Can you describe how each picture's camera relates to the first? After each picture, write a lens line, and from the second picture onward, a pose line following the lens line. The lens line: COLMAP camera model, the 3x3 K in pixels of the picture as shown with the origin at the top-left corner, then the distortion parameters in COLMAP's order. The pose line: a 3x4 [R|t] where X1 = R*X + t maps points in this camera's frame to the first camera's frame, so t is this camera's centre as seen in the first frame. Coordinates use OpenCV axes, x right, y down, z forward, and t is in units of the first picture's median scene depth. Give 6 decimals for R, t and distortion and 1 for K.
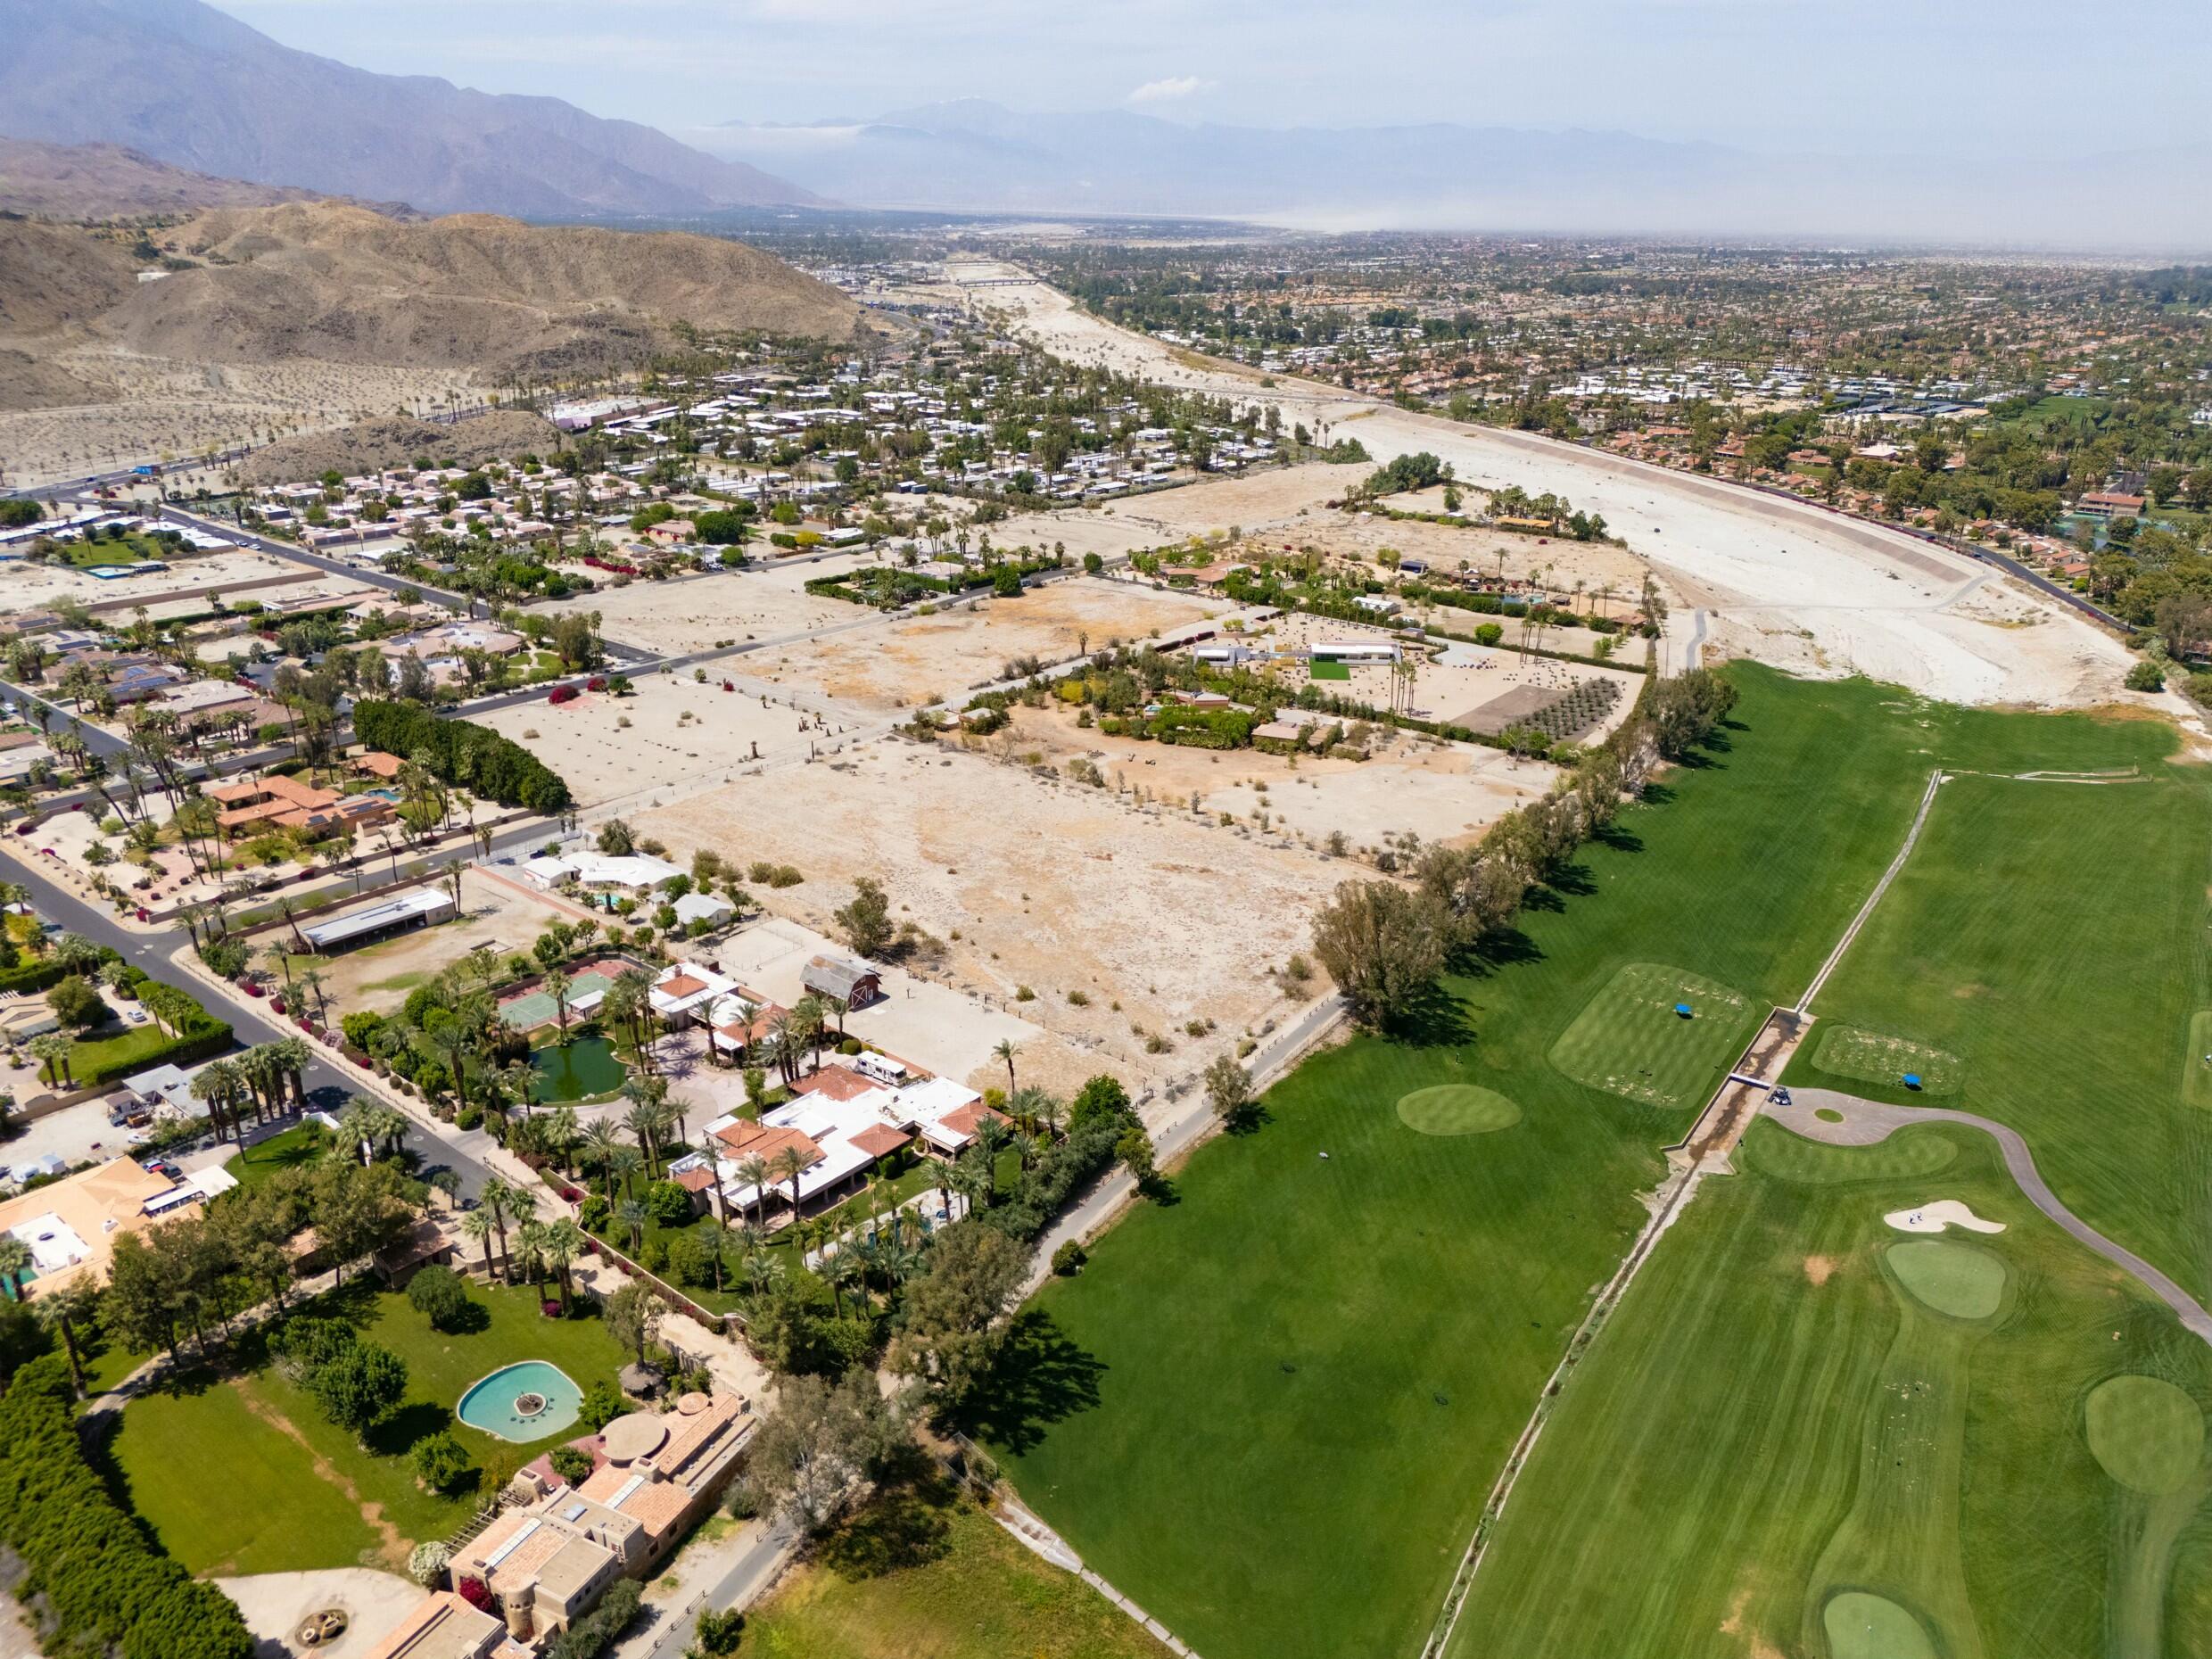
lens RADIAL K [[1615.7, 0, 1118.2], [0, 1615.7, 823.4], [0, 0, 1]] dist [0.060499, -0.058143]
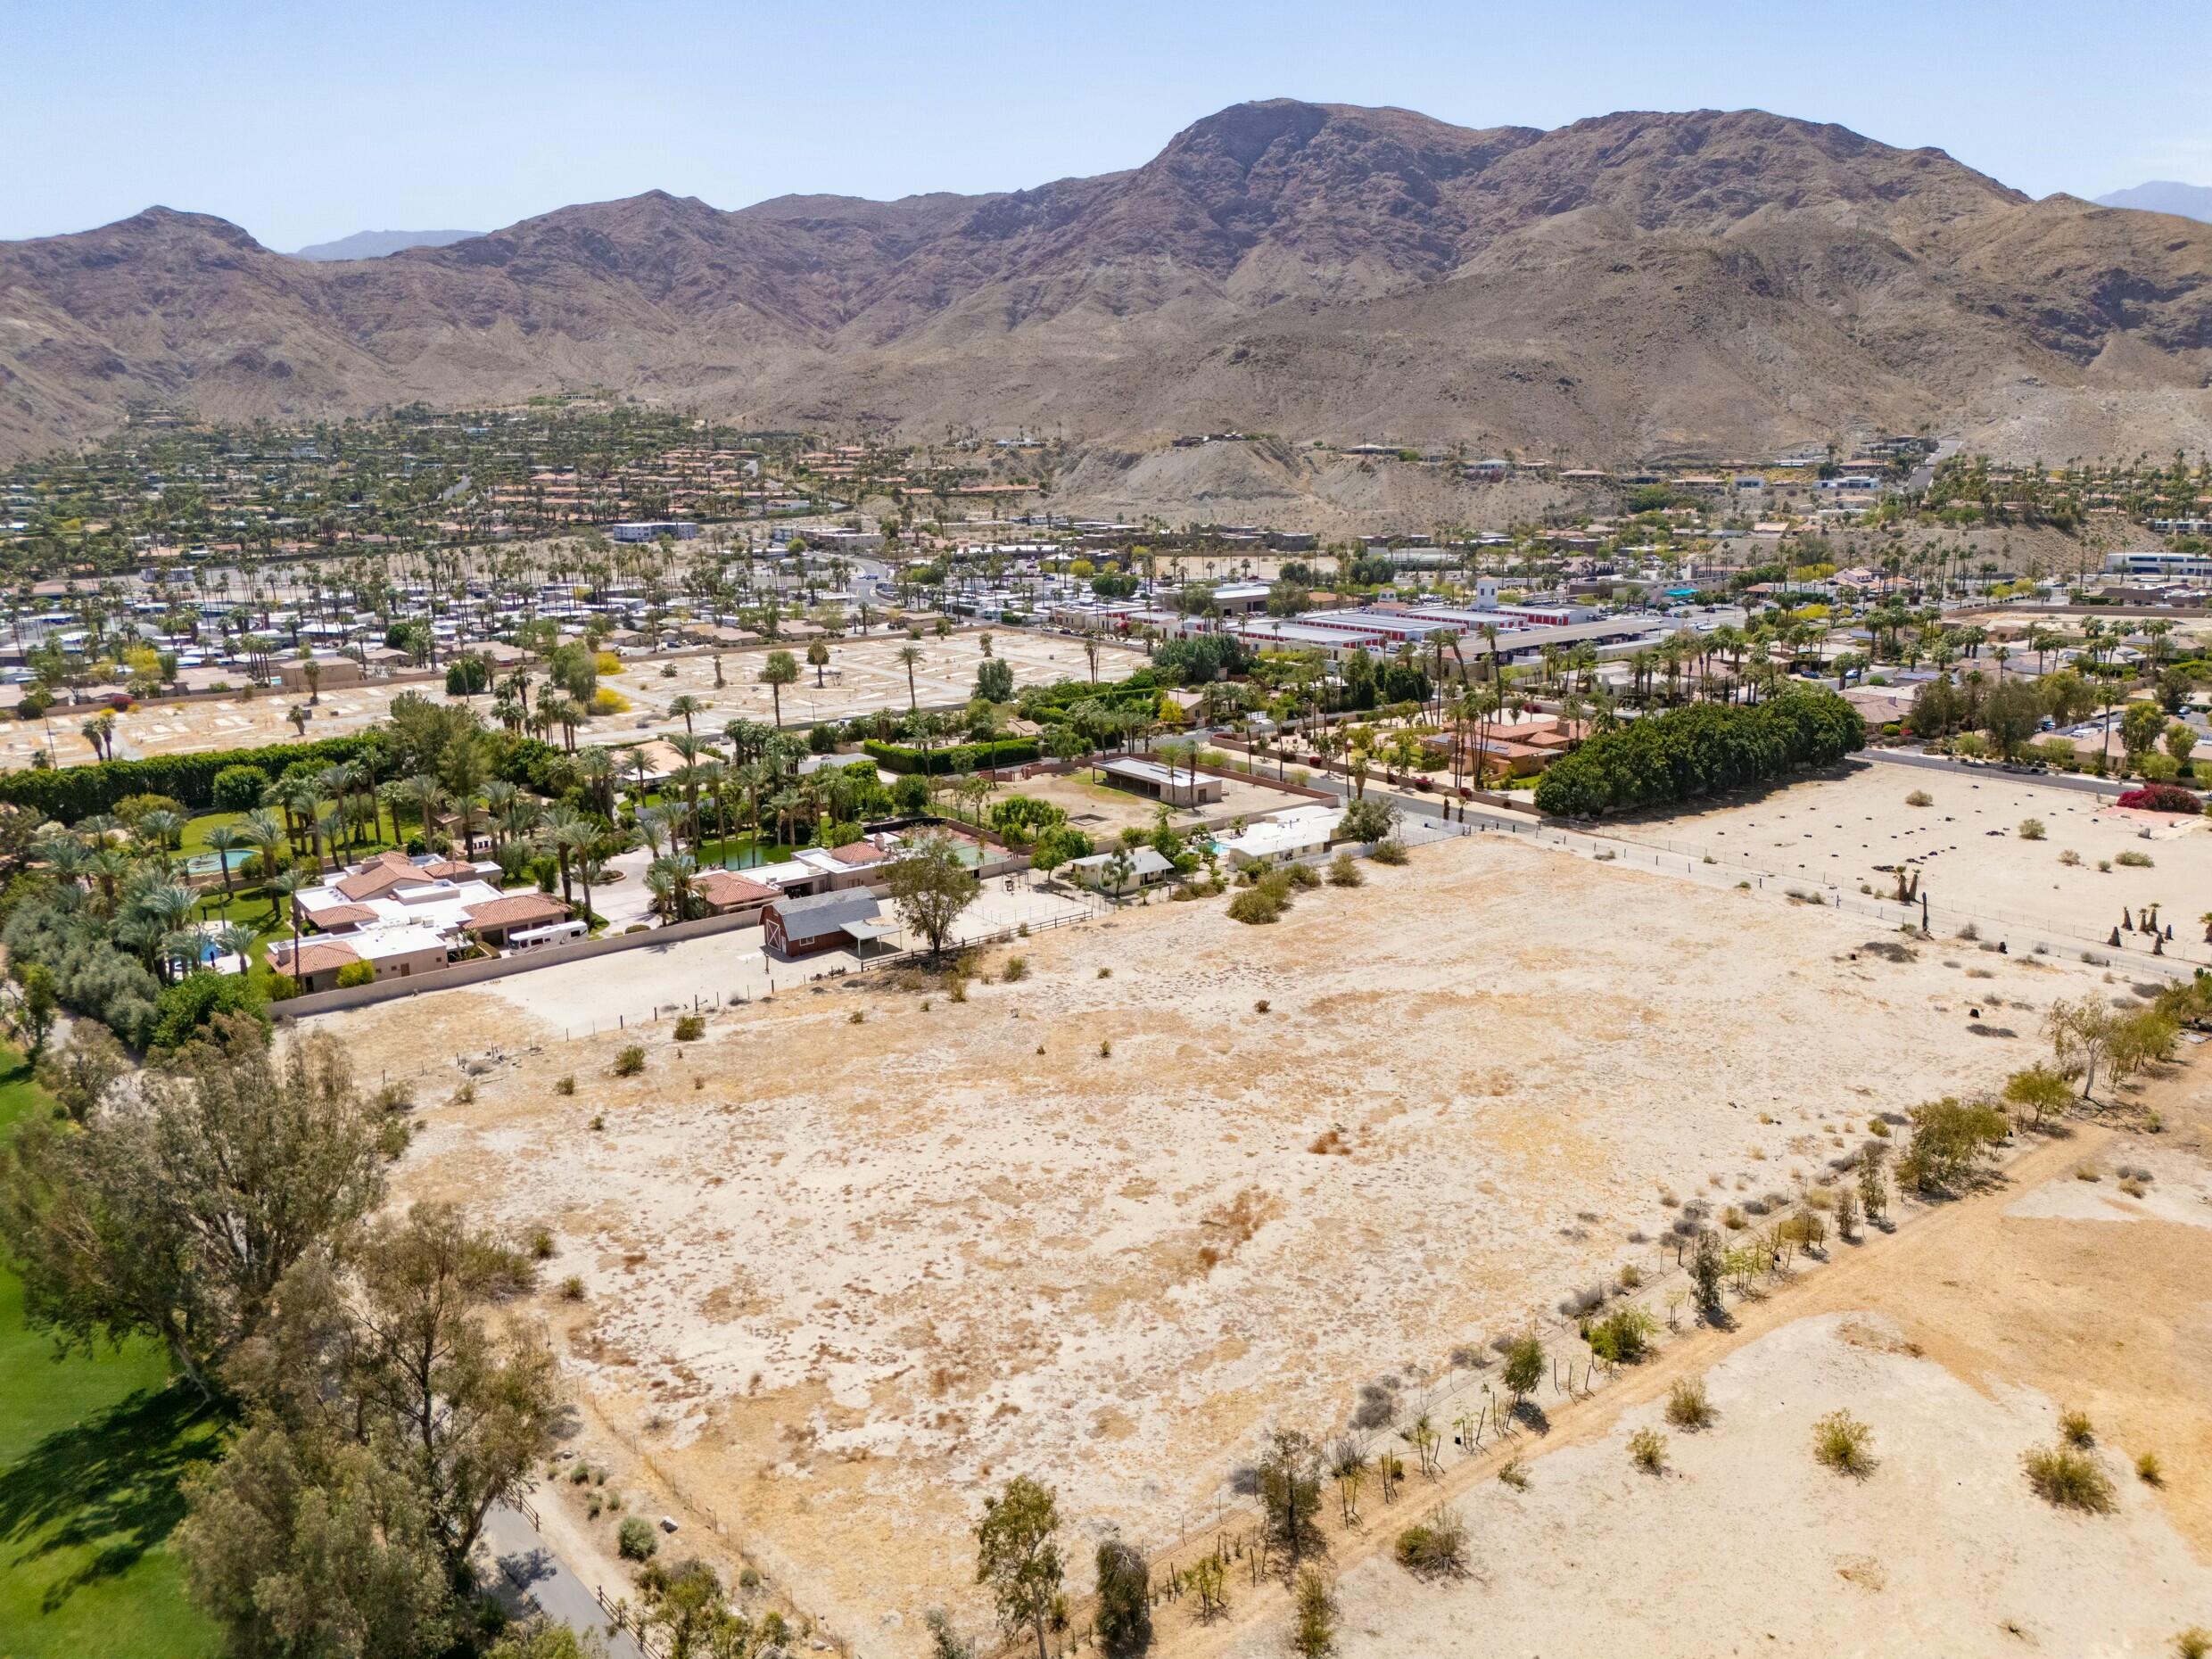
lens RADIAL K [[1615.7, 0, 1089.3], [0, 1615.7, 811.2], [0, 0, 1]] dist [0.060499, -0.058143]
pose [[-0.241115, 0.207218, -0.948116, 0.308308], [-0.332528, 0.900163, 0.281303, -0.122336], [0.911750, 0.383102, -0.148137, 0.820667]]
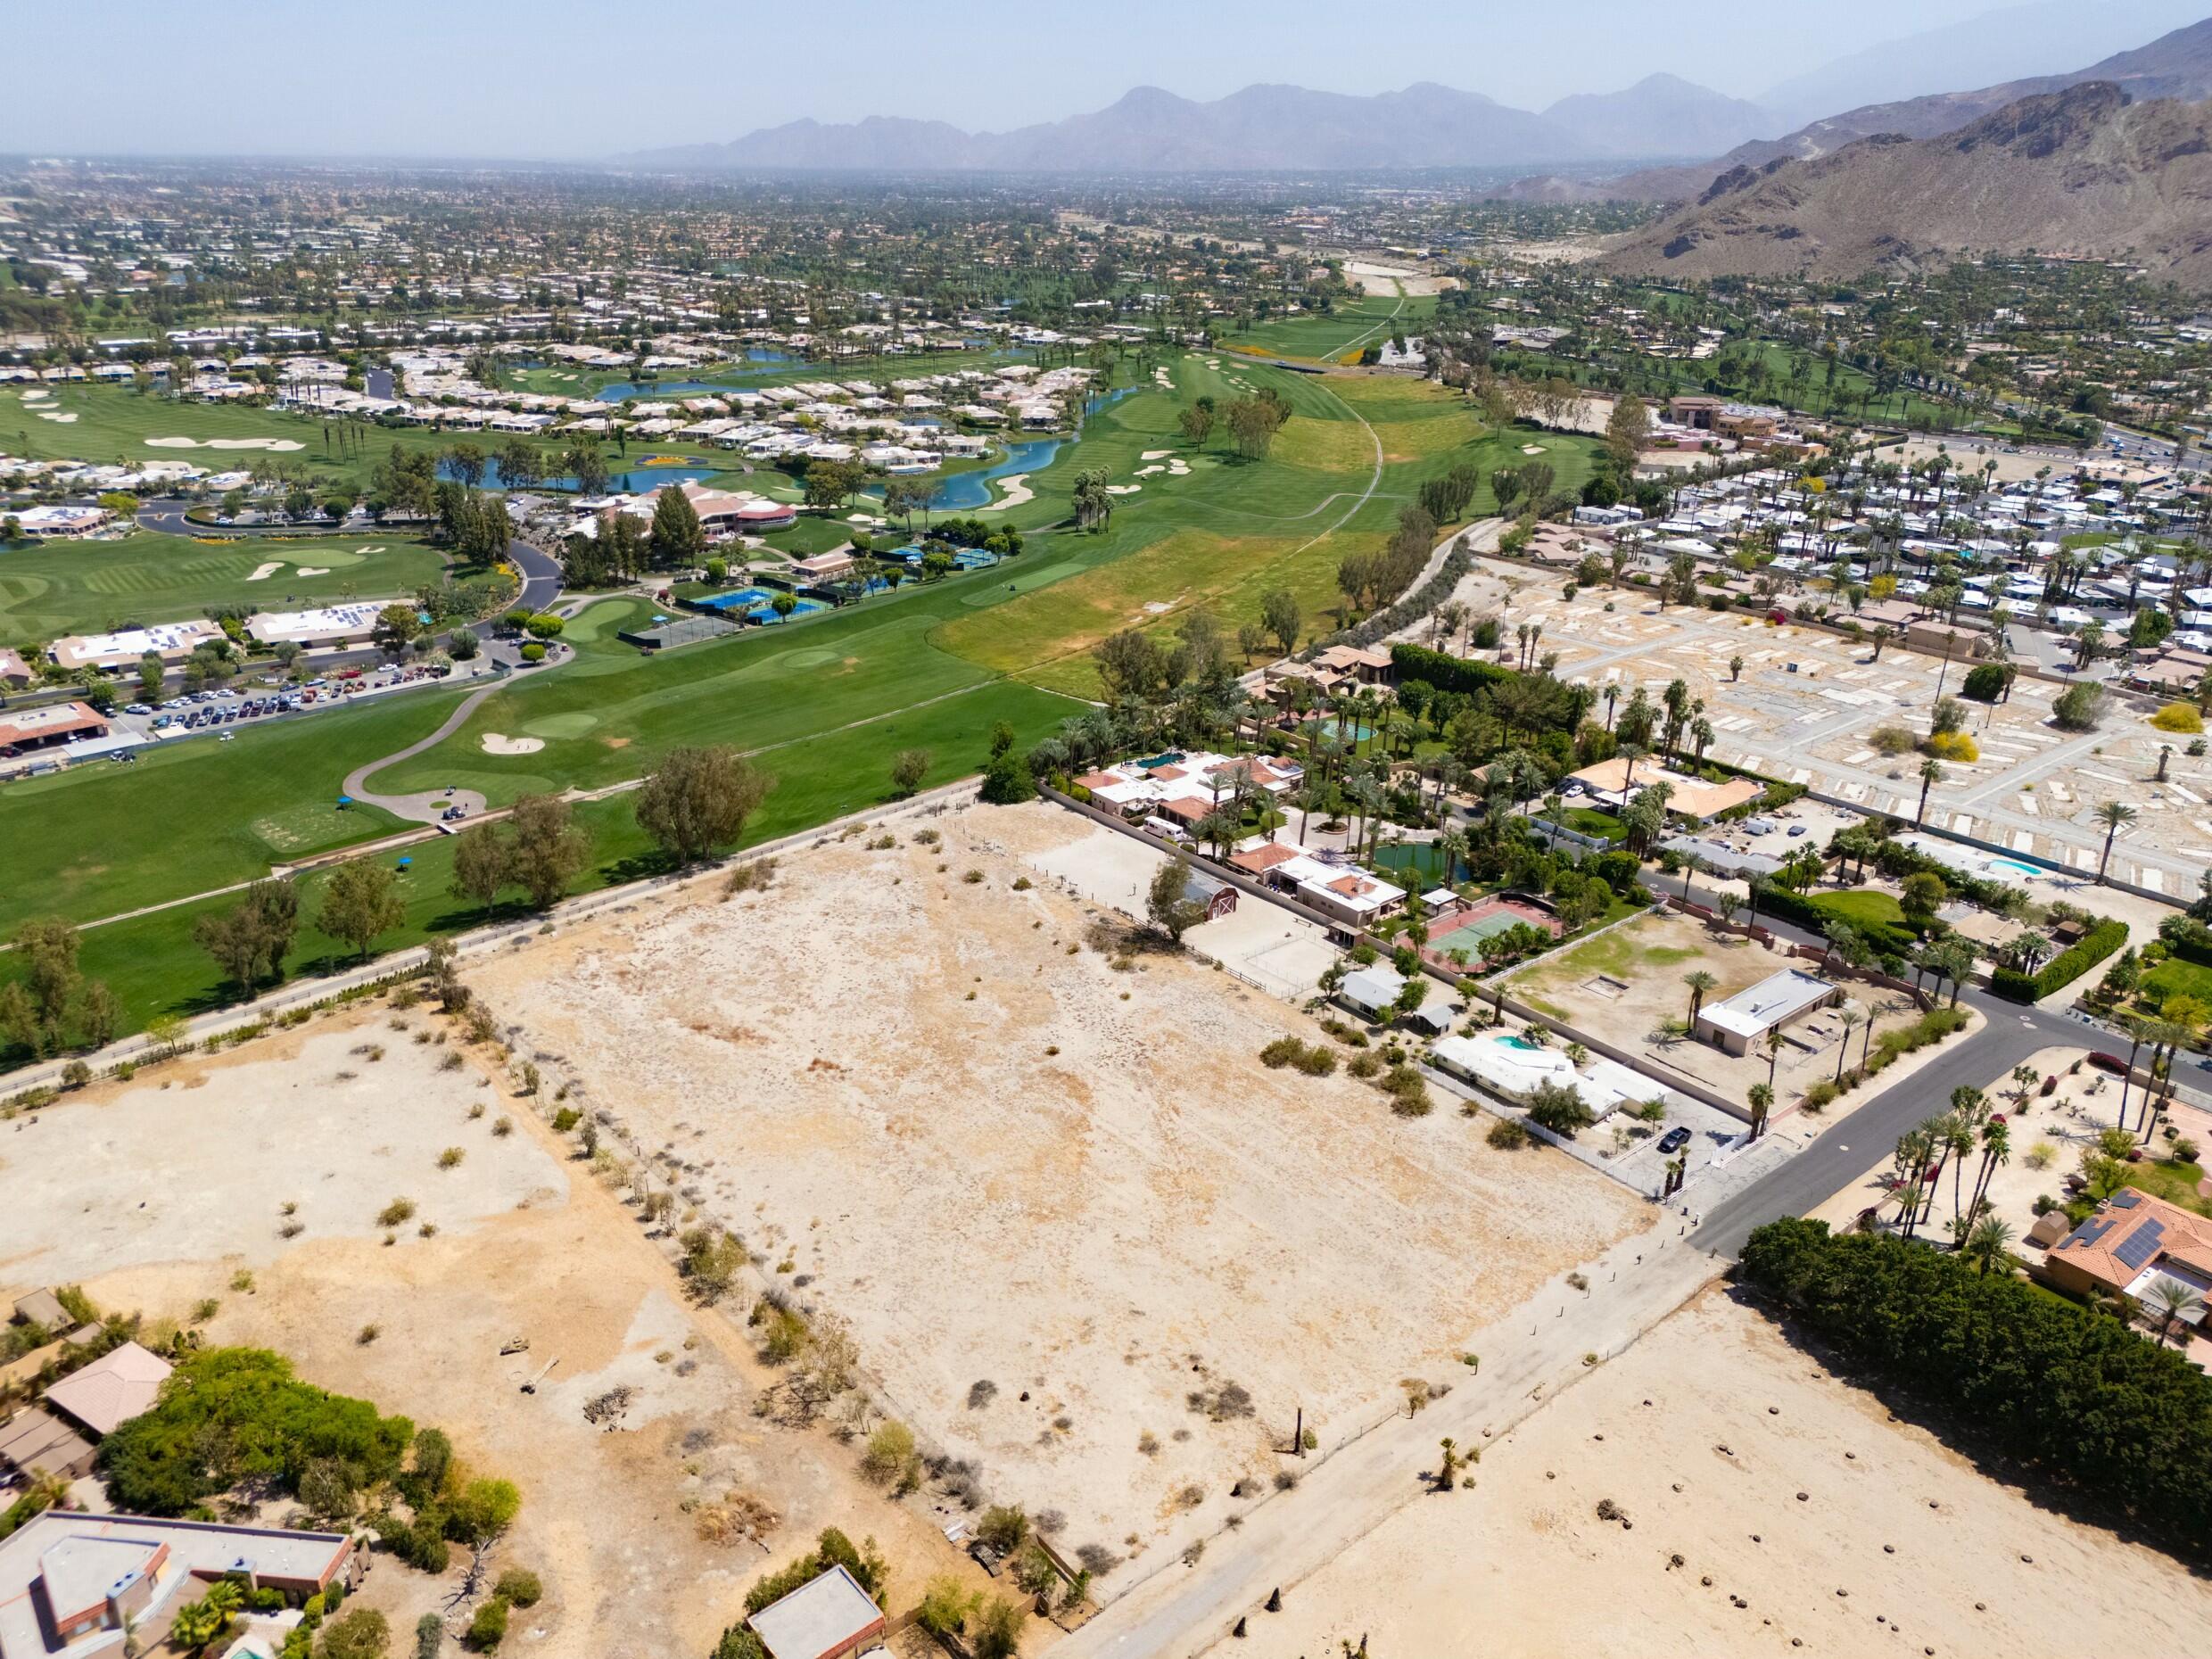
lens RADIAL K [[1615.7, 0, 1115.2], [0, 1615.7, 834.7], [0, 0, 1]] dist [0.060499, -0.058143]
pose [[-0.982433, -0.099415, 0.157928, -0.188874], [0.034849, 0.733661, 0.678622, -0.420214], [-0.183331, 0.672205, -0.717308, 1.174400]]
